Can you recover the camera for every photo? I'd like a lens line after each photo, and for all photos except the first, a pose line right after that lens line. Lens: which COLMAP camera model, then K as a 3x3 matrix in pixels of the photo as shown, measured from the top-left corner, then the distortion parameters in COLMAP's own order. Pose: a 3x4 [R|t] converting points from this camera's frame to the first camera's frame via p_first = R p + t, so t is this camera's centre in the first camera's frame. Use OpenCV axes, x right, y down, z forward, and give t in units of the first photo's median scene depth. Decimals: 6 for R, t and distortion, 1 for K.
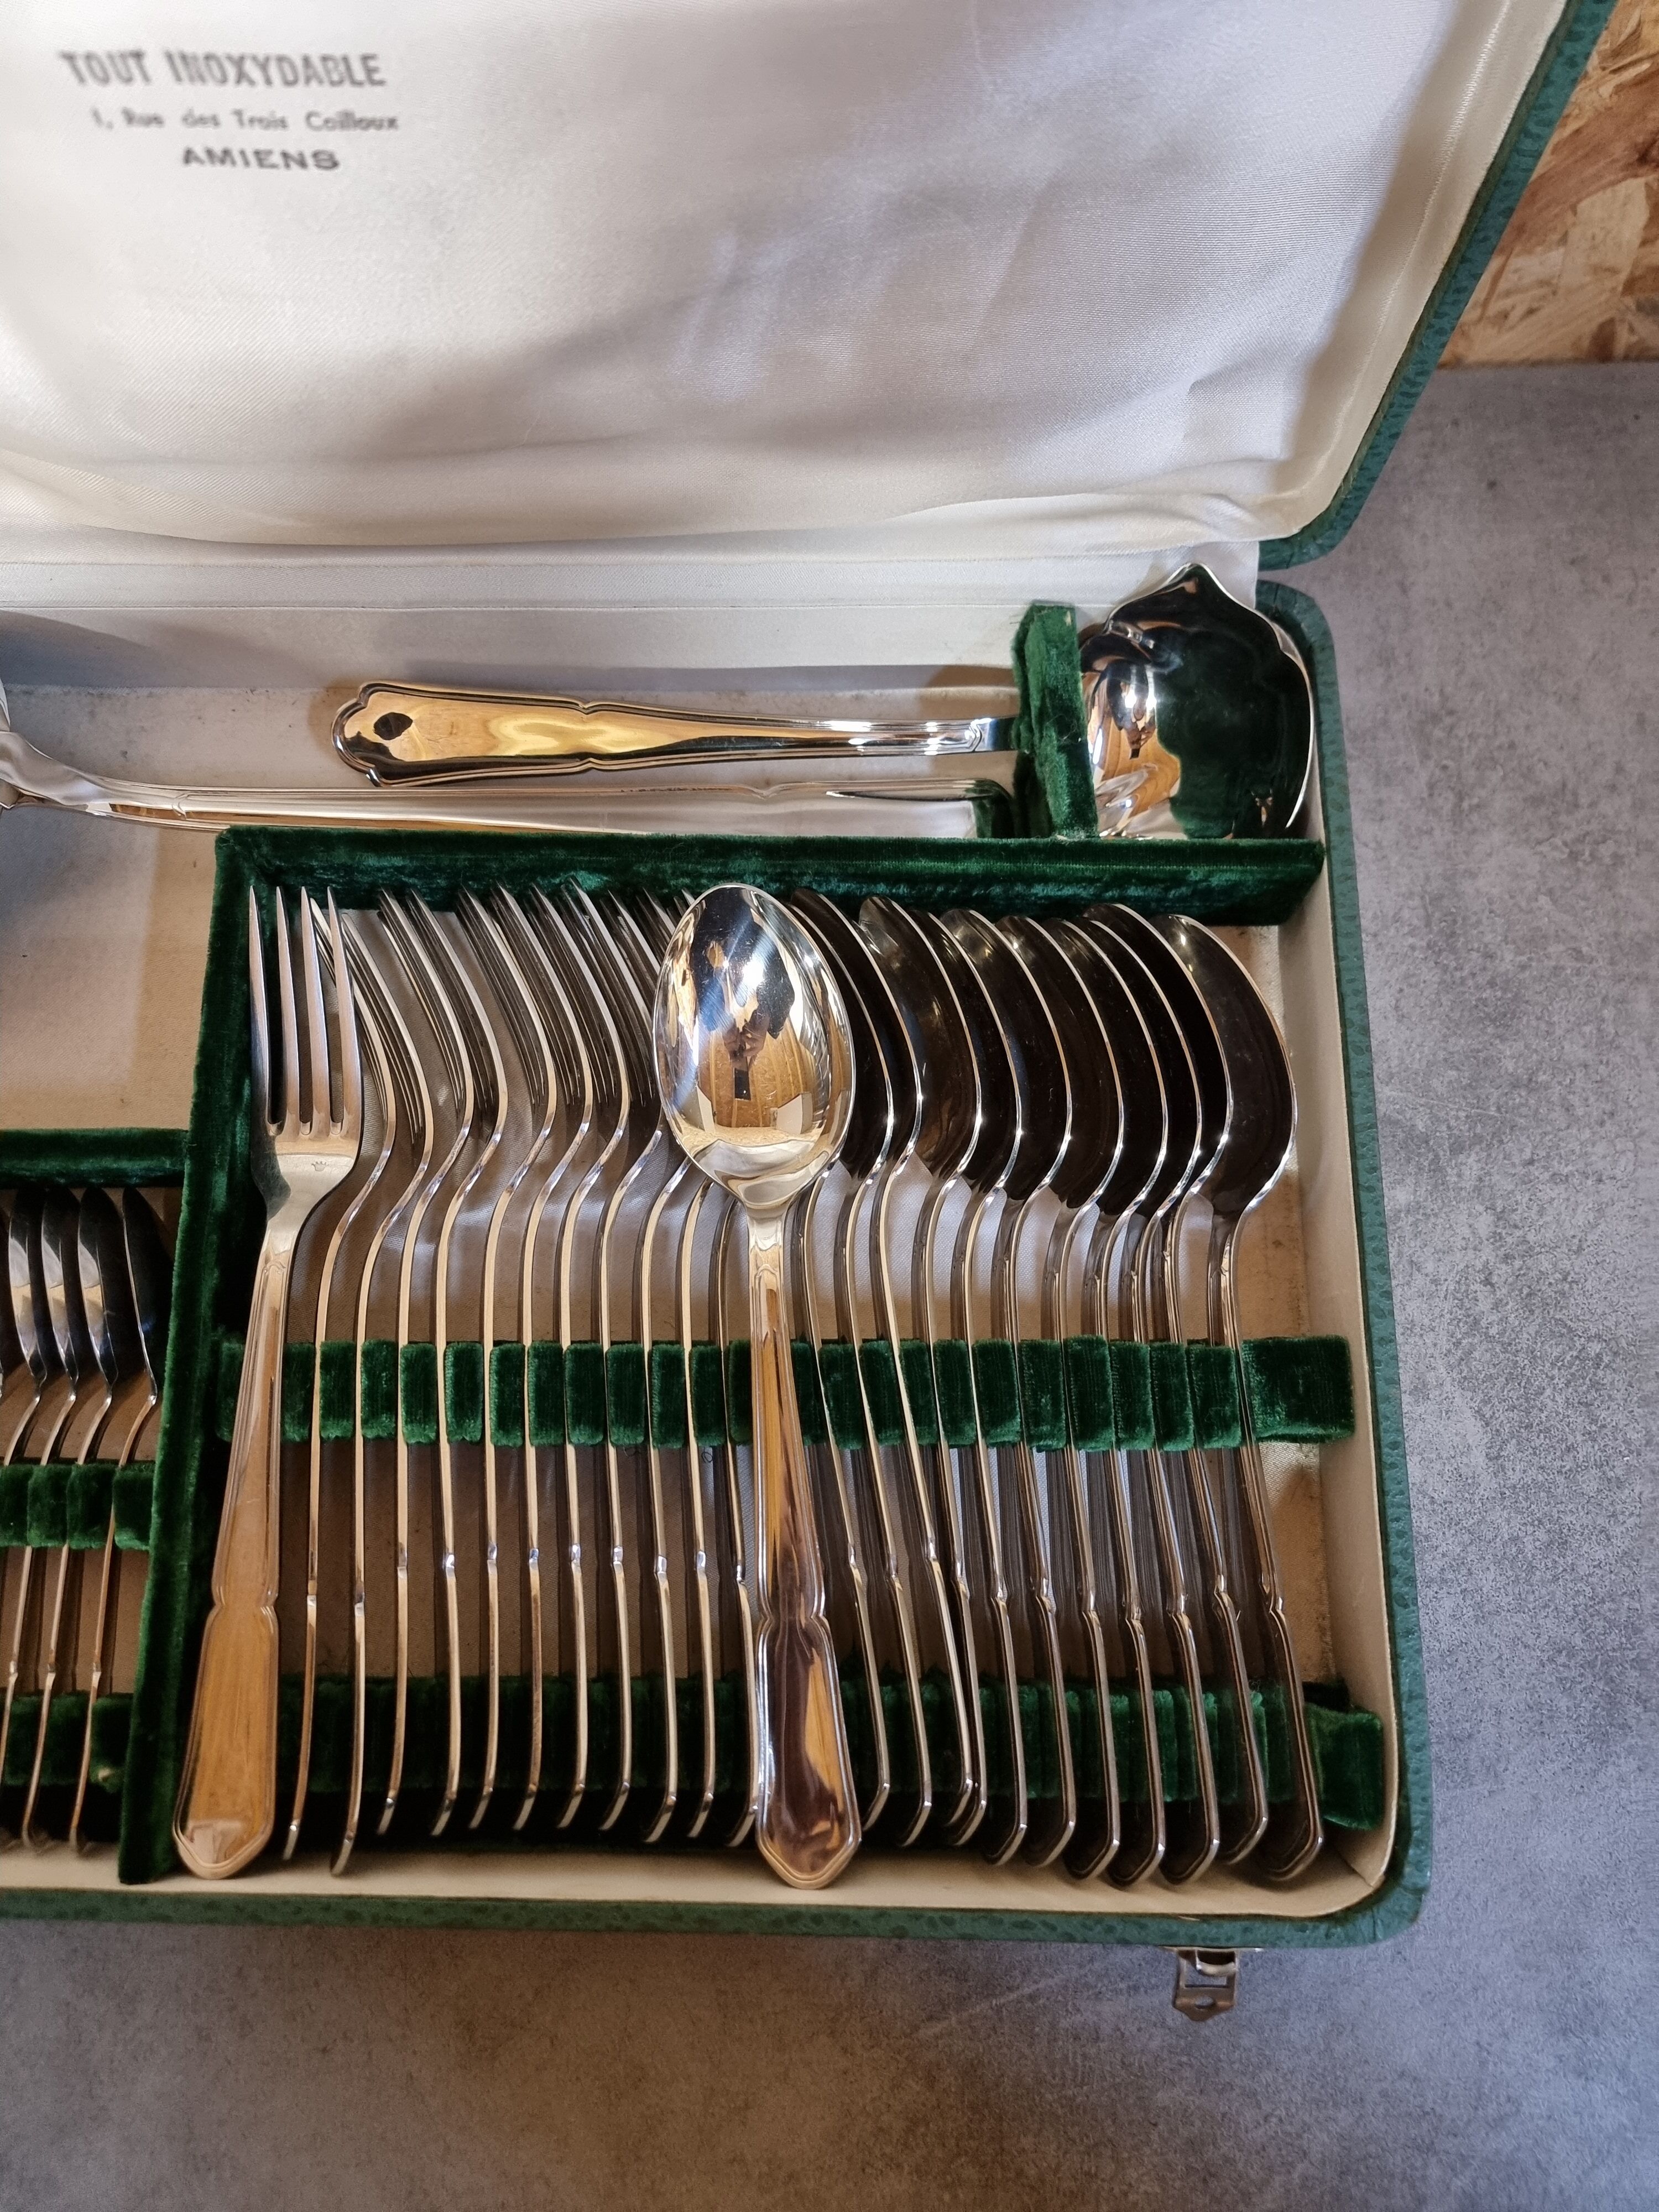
lens RADIAL K [[1550.1, 0, 875.5], [0, 1550.1, 1086.5], [0, 0, 1]] dist [0.011550, -0.017712]
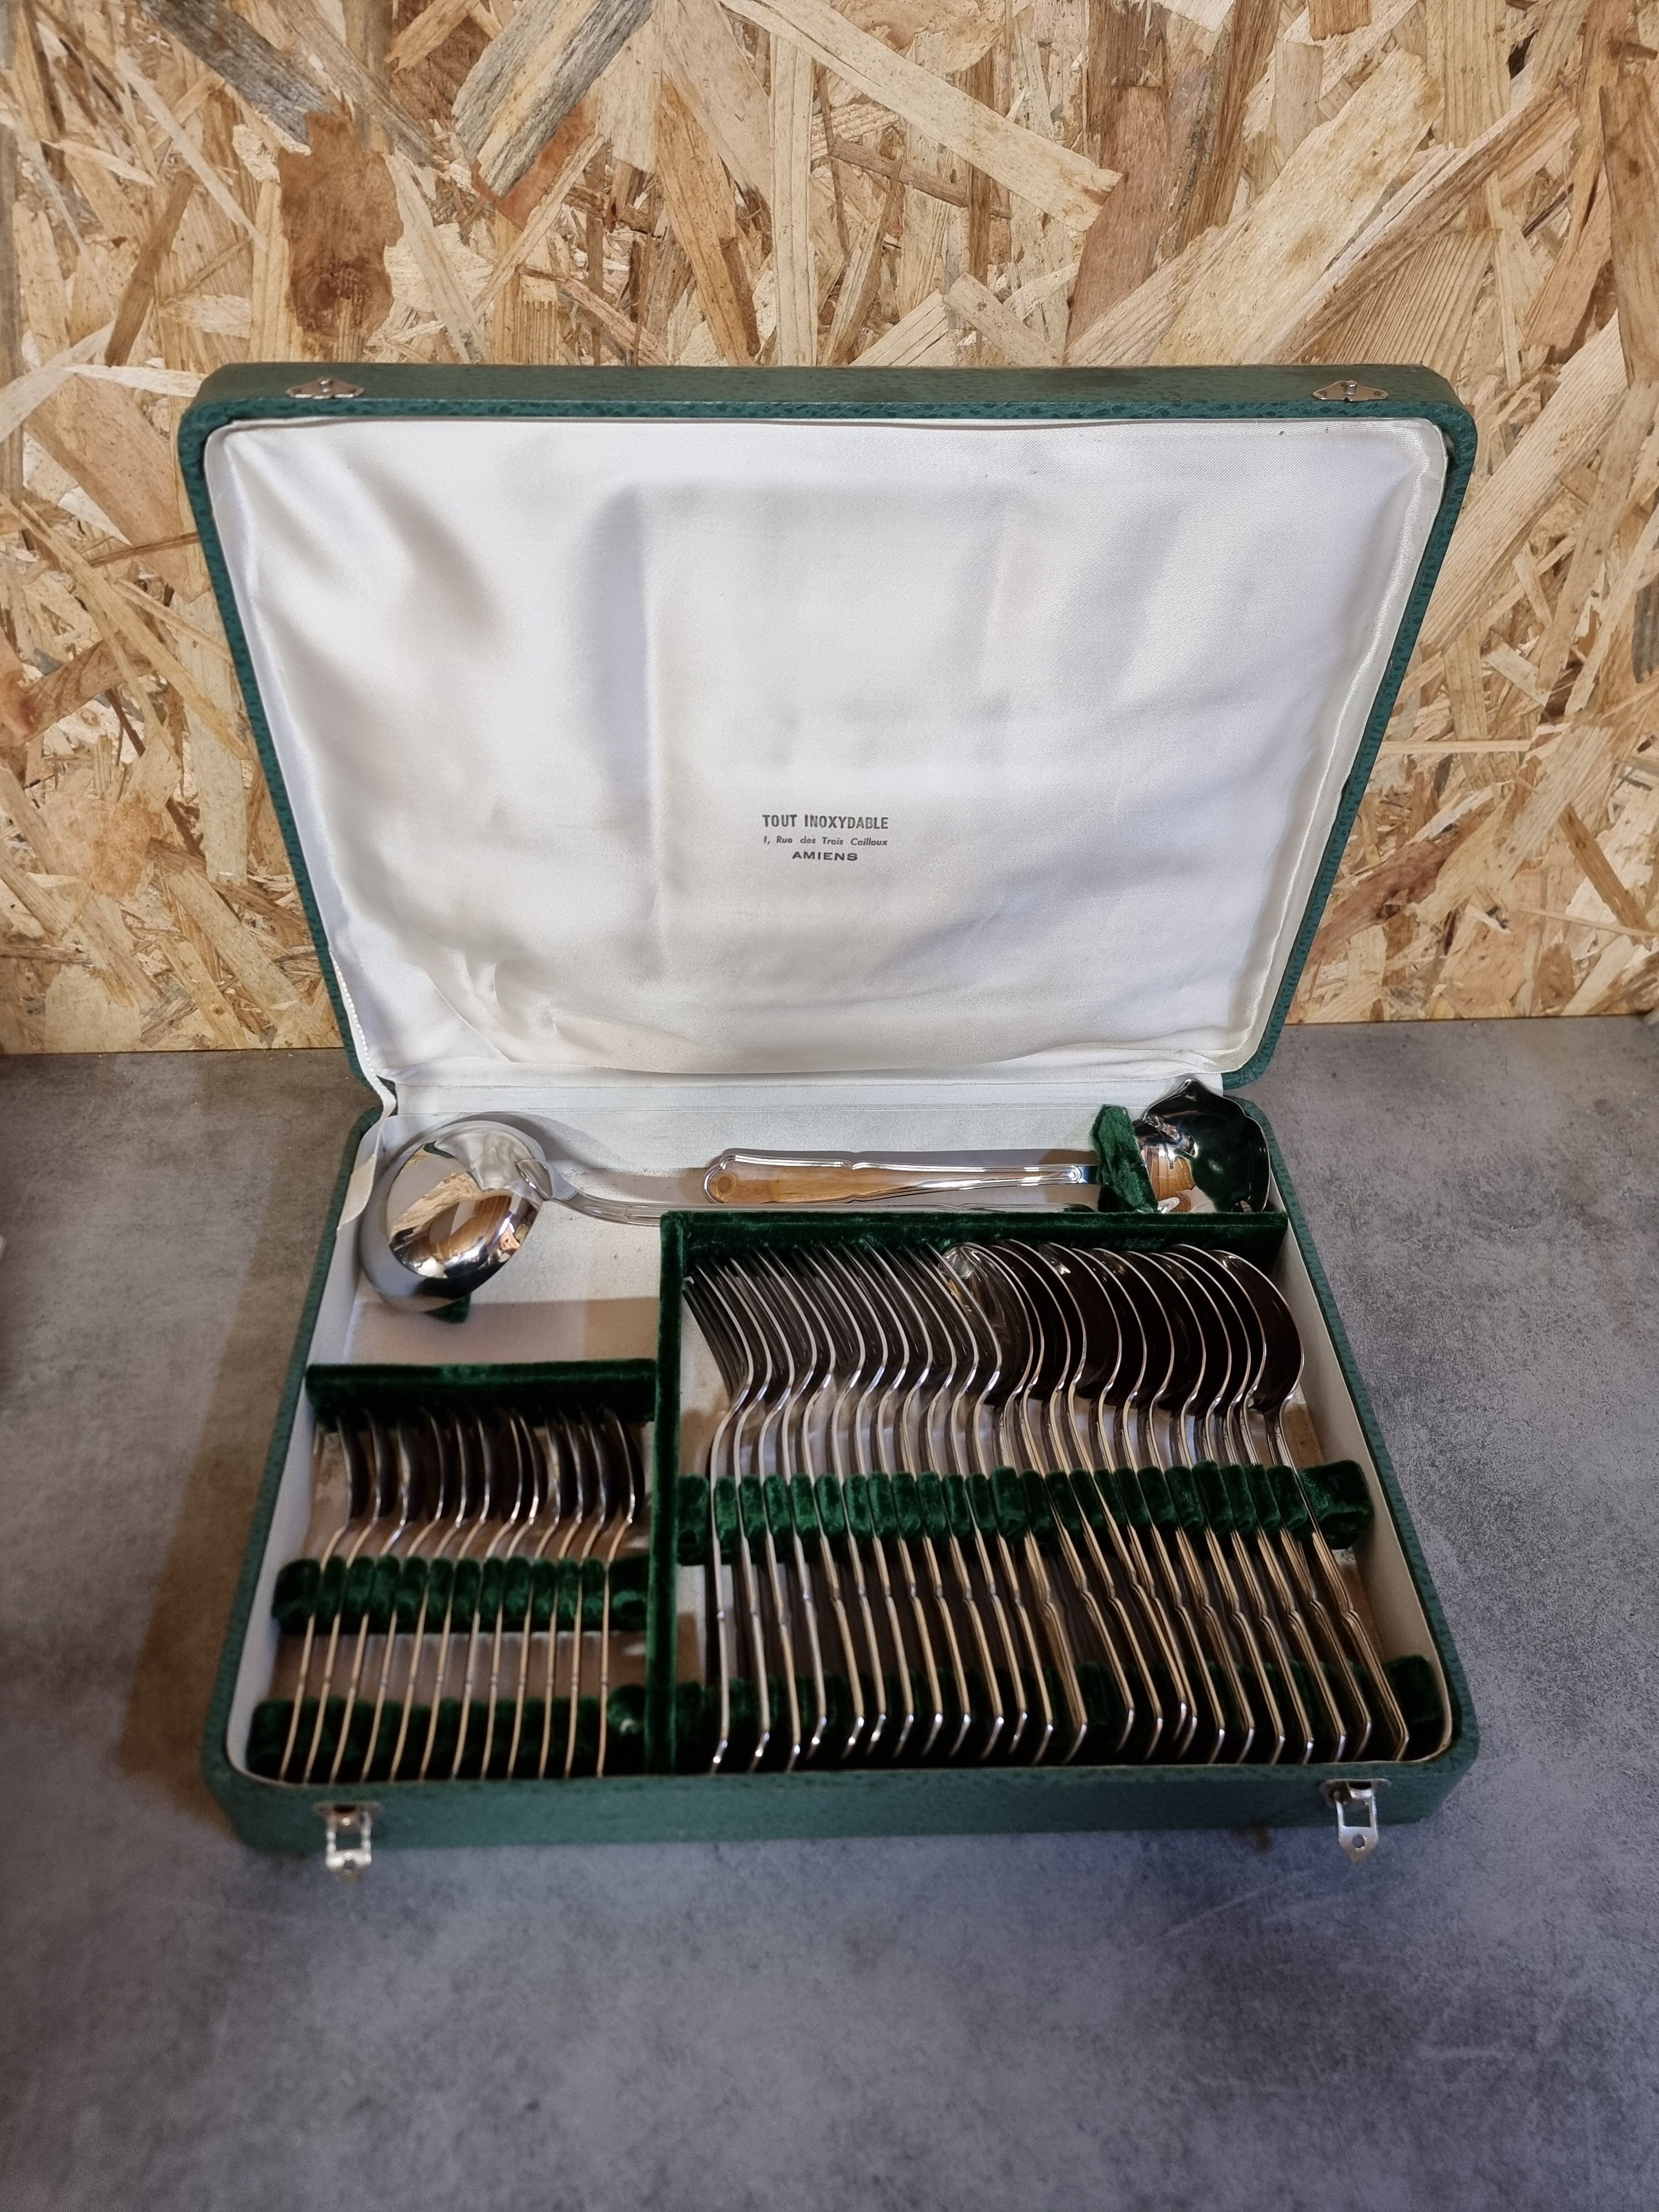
lens RADIAL K [[1550.1, 0, 821.6], [0, 1550.1, 1096.5], [0, 0, 1]] dist [0.011550, -0.017712]
pose [[0.997933, 0.001339, 0.064250, -0.372424], [0.031623, 0.860130, -0.509093, 0.639822], [-0.055945, 0.510073, 0.858310, -0.592093]]
